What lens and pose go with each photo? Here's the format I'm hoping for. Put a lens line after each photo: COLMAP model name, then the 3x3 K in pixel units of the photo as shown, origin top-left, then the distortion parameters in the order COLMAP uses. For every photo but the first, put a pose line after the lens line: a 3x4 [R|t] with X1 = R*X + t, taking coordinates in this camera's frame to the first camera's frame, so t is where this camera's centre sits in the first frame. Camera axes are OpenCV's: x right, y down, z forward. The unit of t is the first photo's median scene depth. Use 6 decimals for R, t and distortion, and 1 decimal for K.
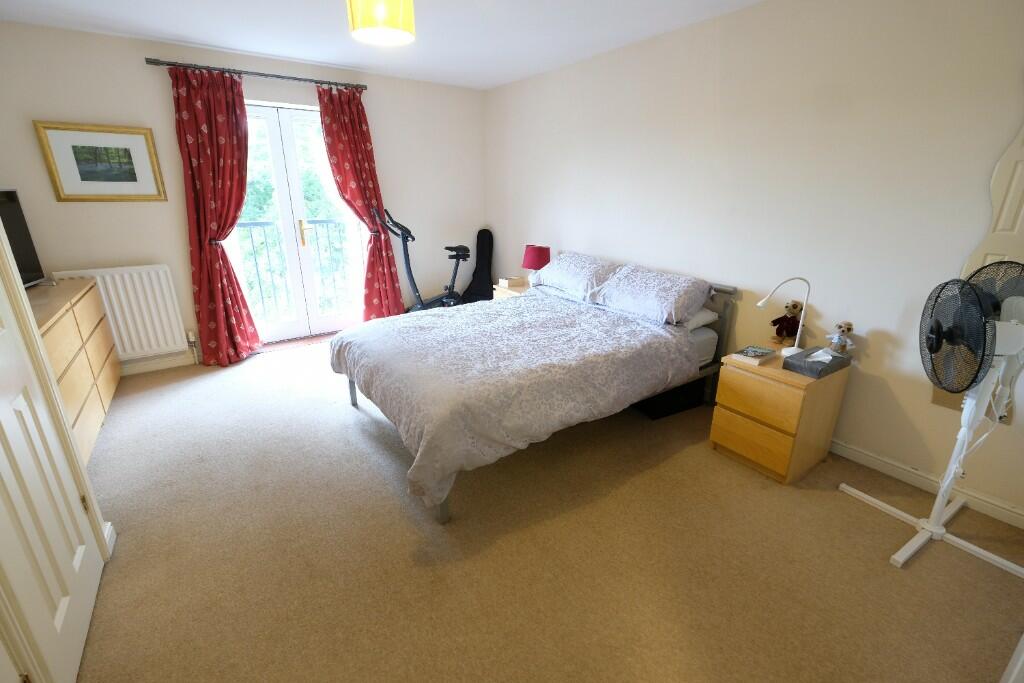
lens RADIAL K [[440.7, 0, 527.2], [0, 440.7, 338.2], [0, 0, 1]] dist [-0.000461, -0.000383]
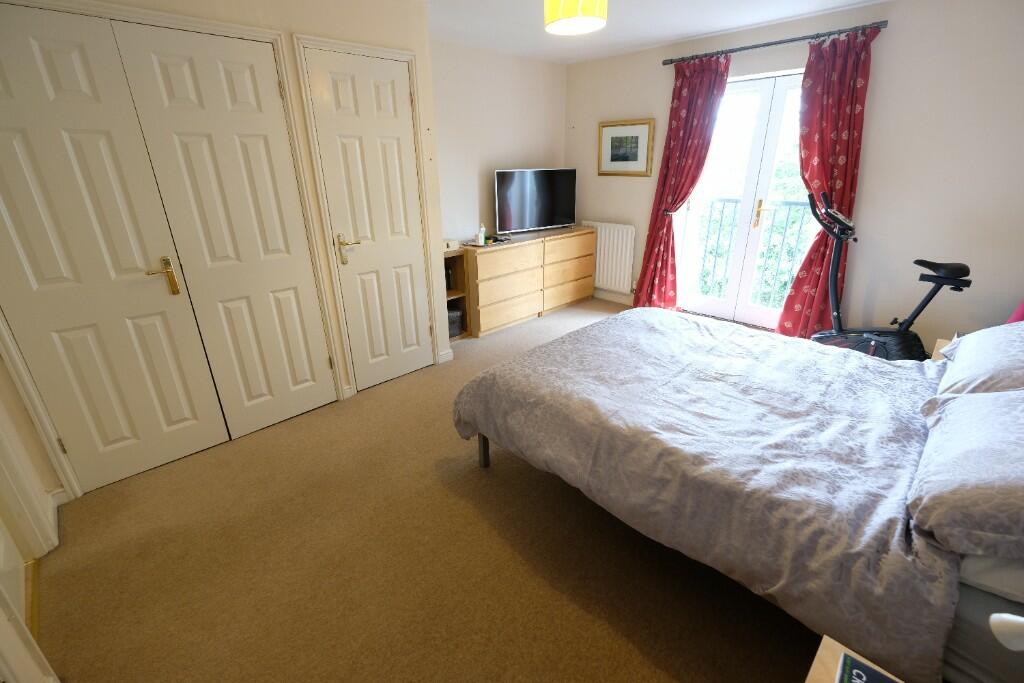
lens RADIAL K [[456.3, 0, 512.0], [0, 456.3, 341.5], [0, 0, 1]] dist [0.000465, -0.000022]
pose [[0.138957, 0.361934, -0.921789, 0.504385], [-0.301245, 0.902156, 0.308813, -0.171073], [0.943368, 0.234773, 0.234392, 0.435010]]
